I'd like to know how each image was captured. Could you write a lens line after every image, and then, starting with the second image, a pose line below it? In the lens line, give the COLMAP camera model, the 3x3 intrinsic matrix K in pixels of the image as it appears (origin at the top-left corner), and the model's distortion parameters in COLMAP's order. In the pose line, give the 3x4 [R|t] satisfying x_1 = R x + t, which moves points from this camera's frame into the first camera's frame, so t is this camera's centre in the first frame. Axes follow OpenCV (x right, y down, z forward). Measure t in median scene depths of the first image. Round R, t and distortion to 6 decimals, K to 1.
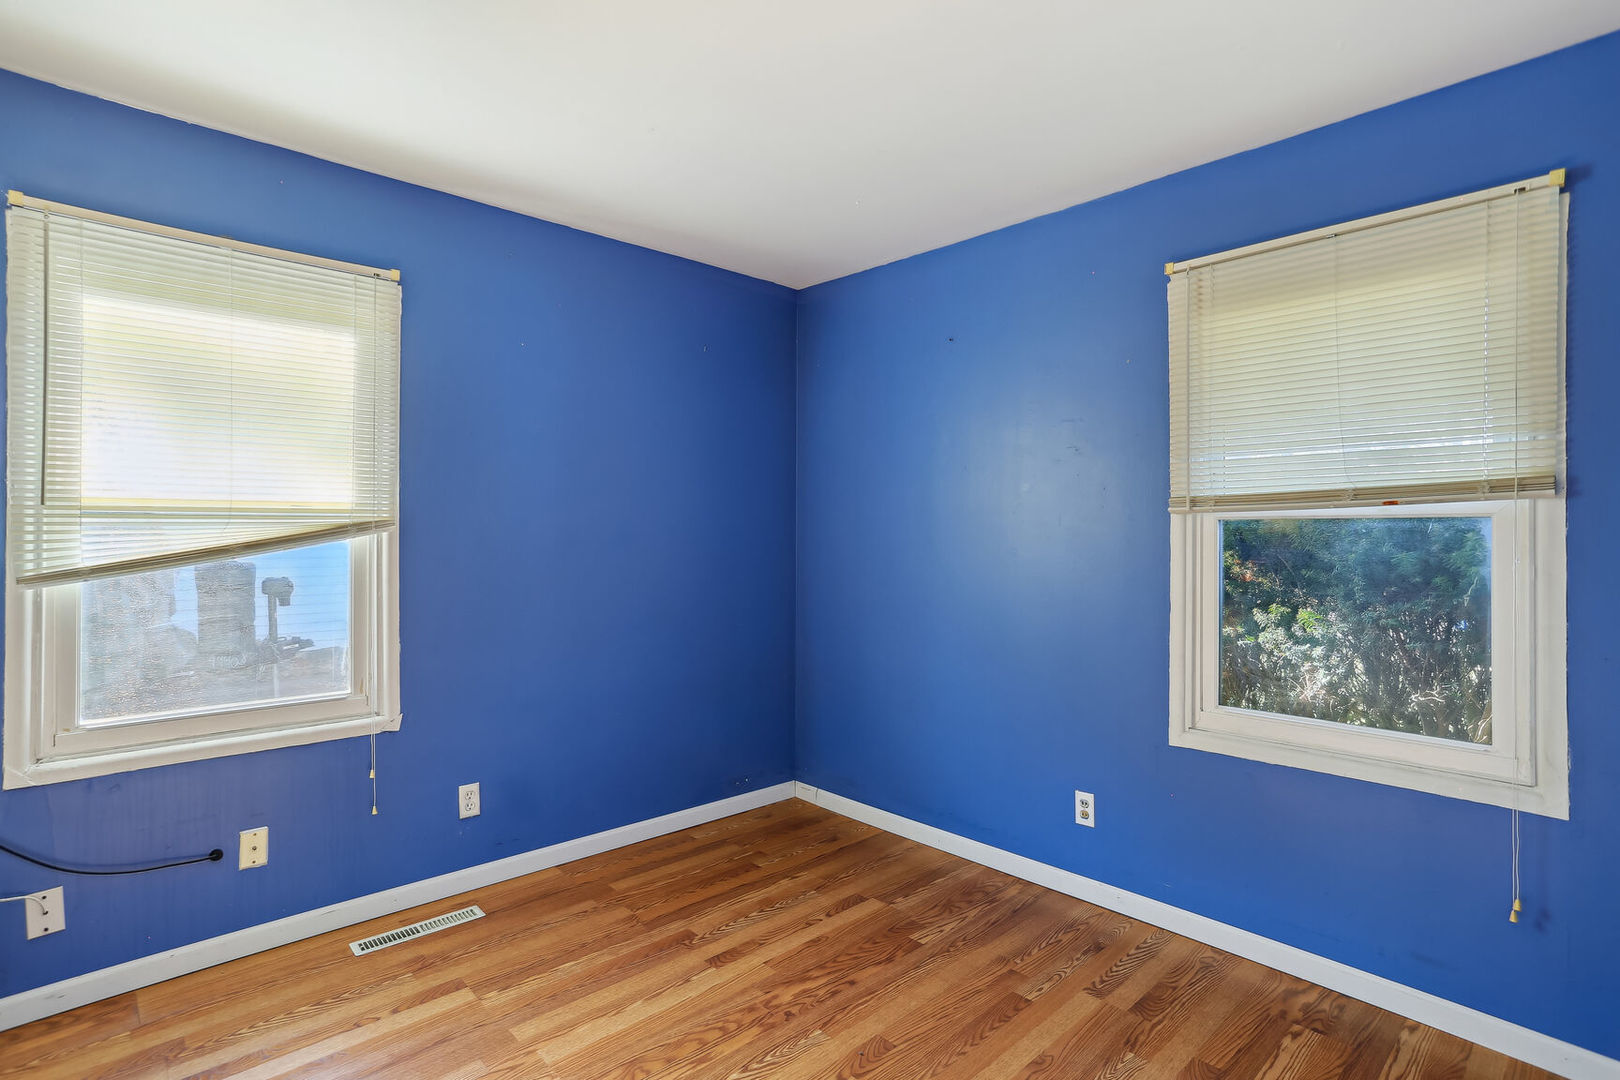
lens RADIAL K [[800.5, 0, 786.6], [0, 800.5, 530.9], [0, 0, 1]] dist [-0.030888, 0.014854]
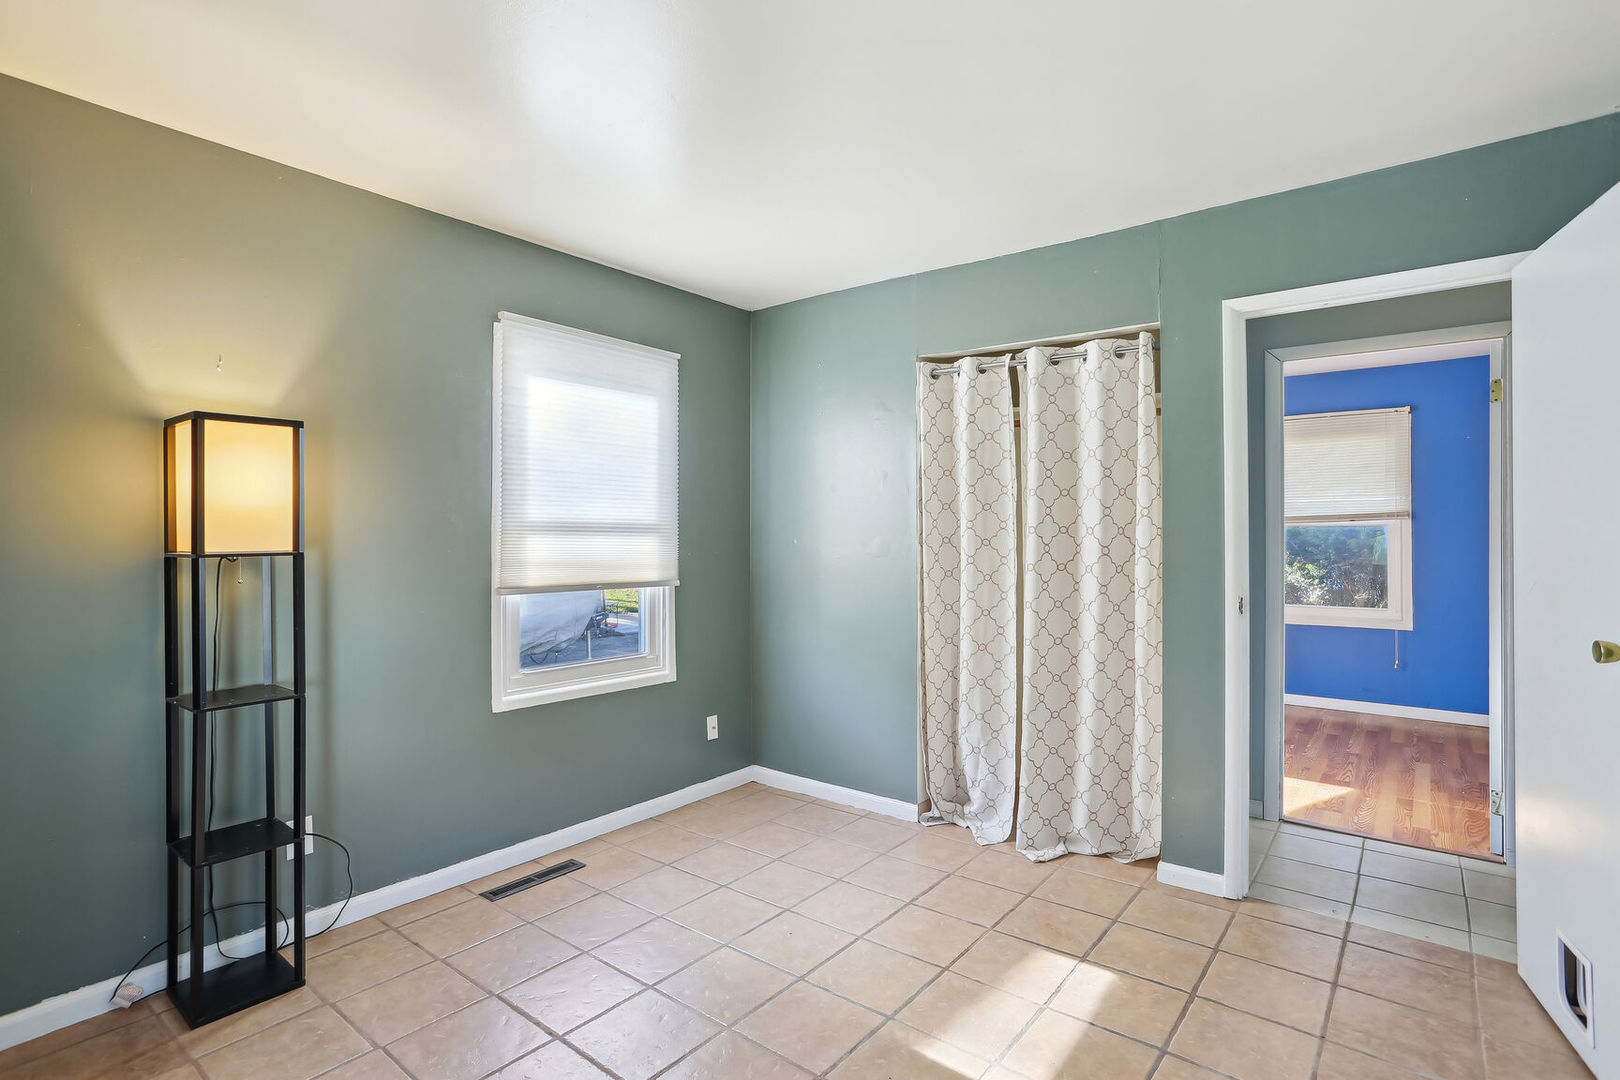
lens RADIAL K [[800.5, 0, 808.3], [0, 800.5, 536.6], [0, 0, 1]] dist [-0.030888, 0.014854]
pose [[0.984201, -0.008083, 0.176871, -1.448006], [0.008350, 0.999965, -0.000761, 0.005763], [-0.176858, 0.002226, 0.984234, -1.244588]]
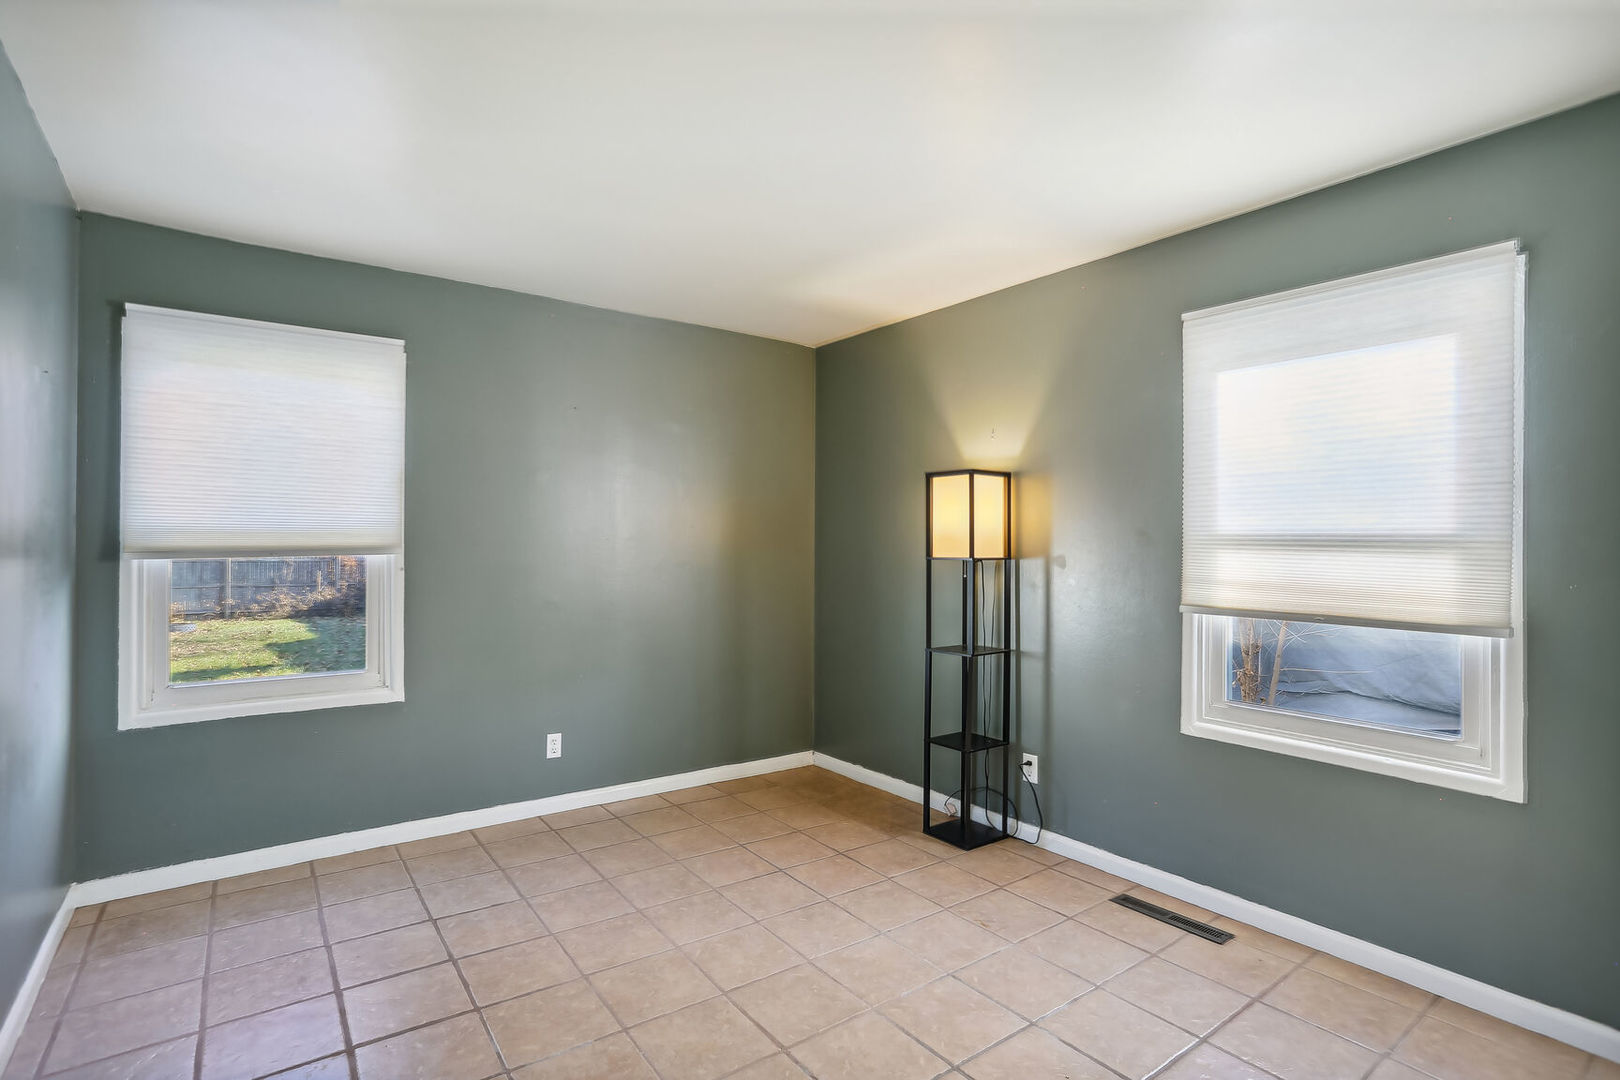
lens RADIAL K [[800.5, 0, 809.8], [0, 800.5, 539.5], [0, 0, 1]] dist [-0.030888, 0.014854]
pose [[-0.087826, -0.012741, -0.996054, 1.093040], [-0.009894, 0.999880, -0.011918, -0.000803], [0.996087, 0.008808, -0.087942, 0.968968]]
